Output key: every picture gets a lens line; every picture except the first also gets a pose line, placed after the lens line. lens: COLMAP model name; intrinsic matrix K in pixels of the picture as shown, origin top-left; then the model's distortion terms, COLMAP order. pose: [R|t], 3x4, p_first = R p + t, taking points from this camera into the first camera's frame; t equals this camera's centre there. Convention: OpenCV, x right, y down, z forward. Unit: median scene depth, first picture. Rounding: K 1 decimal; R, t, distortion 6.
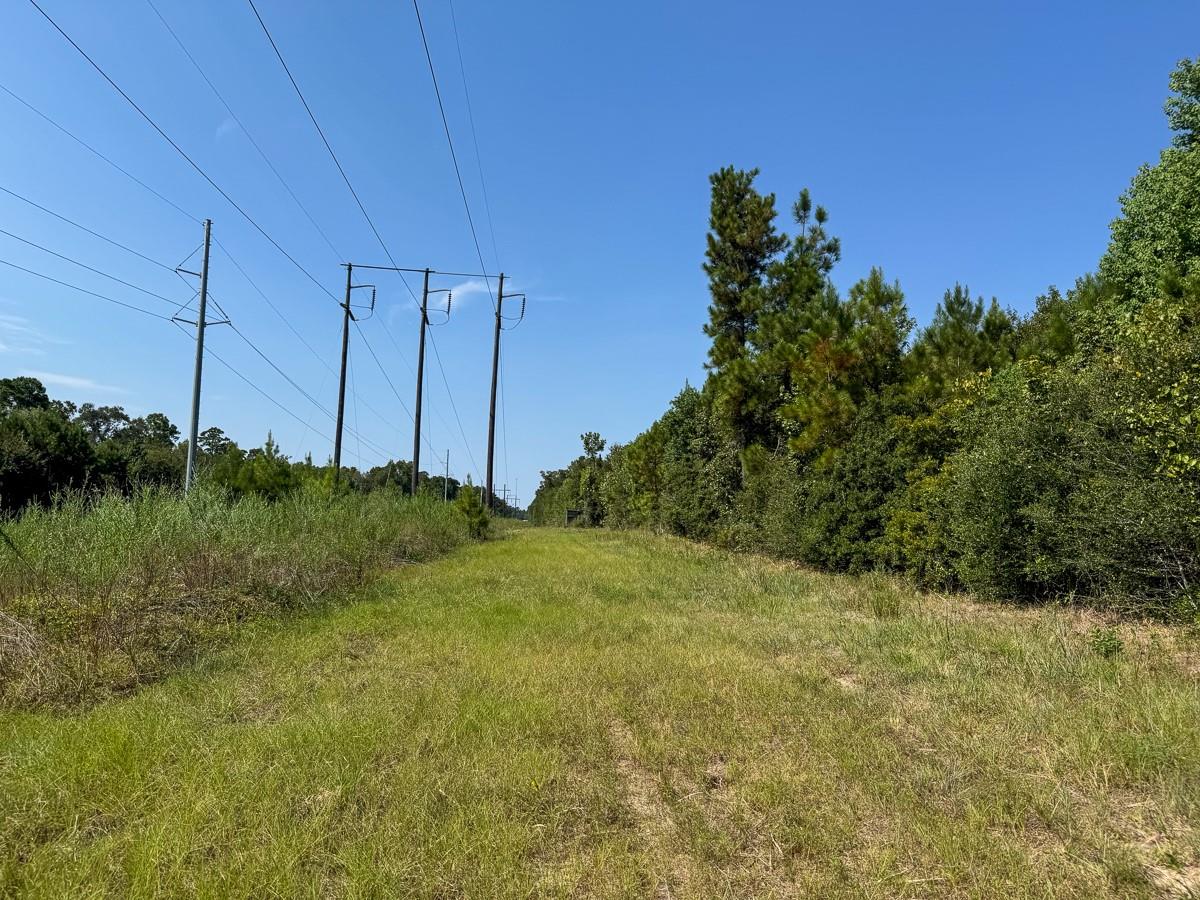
lens RADIAL K [[821.0, 0, 599.7], [0, 821.0, 422.1], [0, 0, 1]] dist [0.033231, -0.004230]
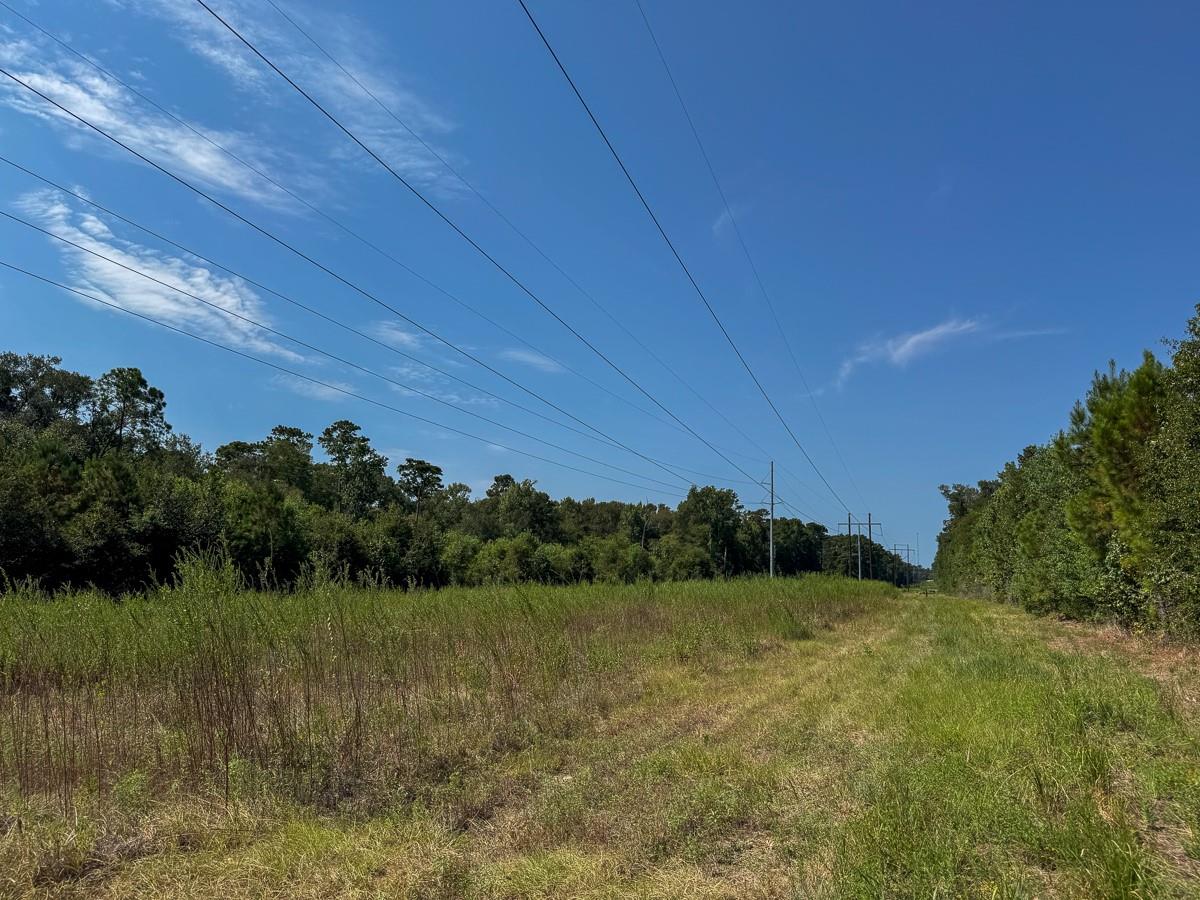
lens RADIAL K [[821.0, 0, 599.7], [0, 821.0, 422.1], [0, 0, 1]] dist [0.033231, -0.004230]
pose [[0.890582, -0.082710, -0.447238, -0.022947], [0.049405, 0.995100, -0.085649, 0.047205], [0.452131, 0.054182, 0.890304, 0.380656]]
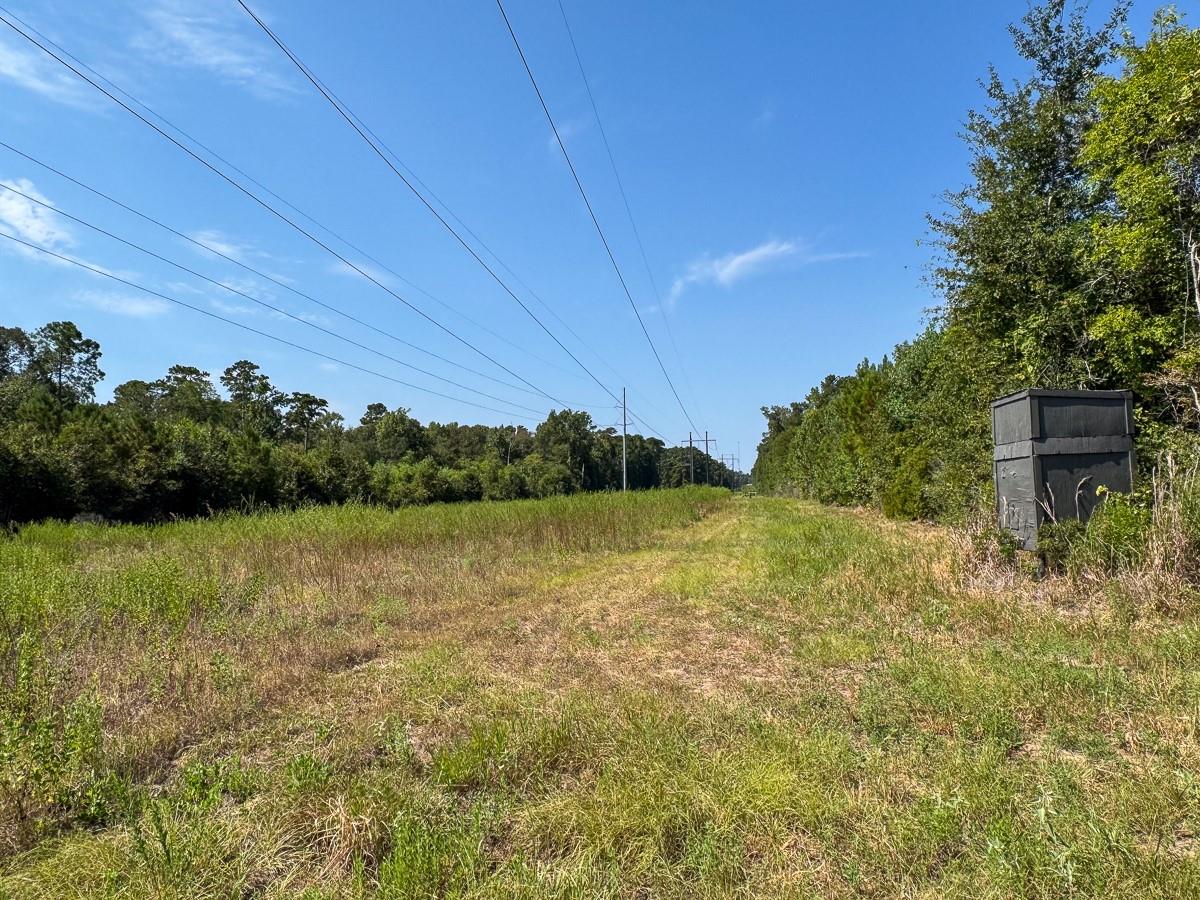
lens RADIAL K [[821.3, 0, 621.2], [0, 821.3, 452.1], [0, 0, 1]] dist [0.006887, 0.003505]
pose [[0.968163, -0.049747, -0.245326, -0.020428], [0.067951, 0.995483, 0.066302, 0.039006], [0.240920, -0.080861, 0.967171, 0.315301]]
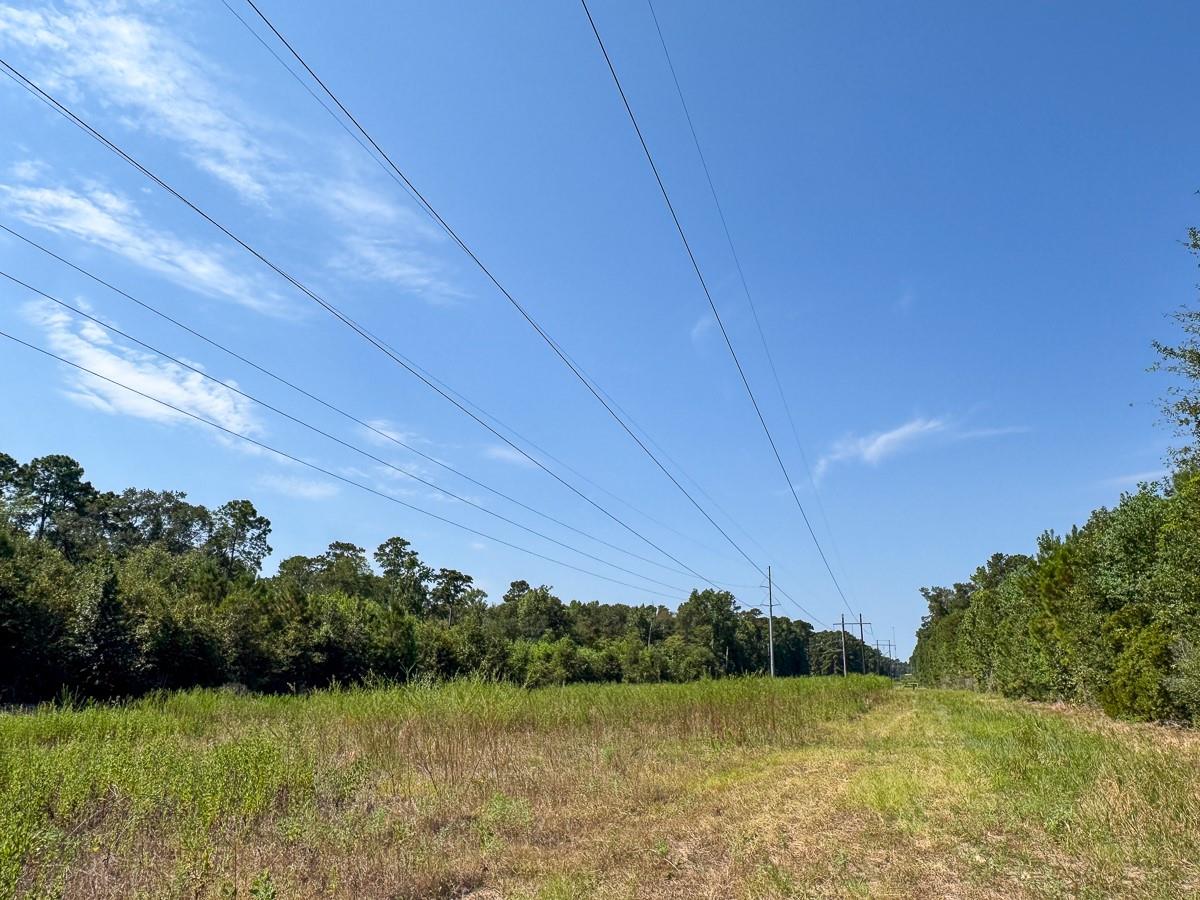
lens RADIAL K [[830.3, 0, 626.9], [0, 830.3, 466.8], [0, 0, 1]] dist [-0.001051, 0.005617]
pose [[0.916685, -0.110151, -0.384130, -0.024031], [0.058929, 0.988012, -0.142690, 0.040323], [0.395242, 0.108166, 0.912186, 0.322890]]
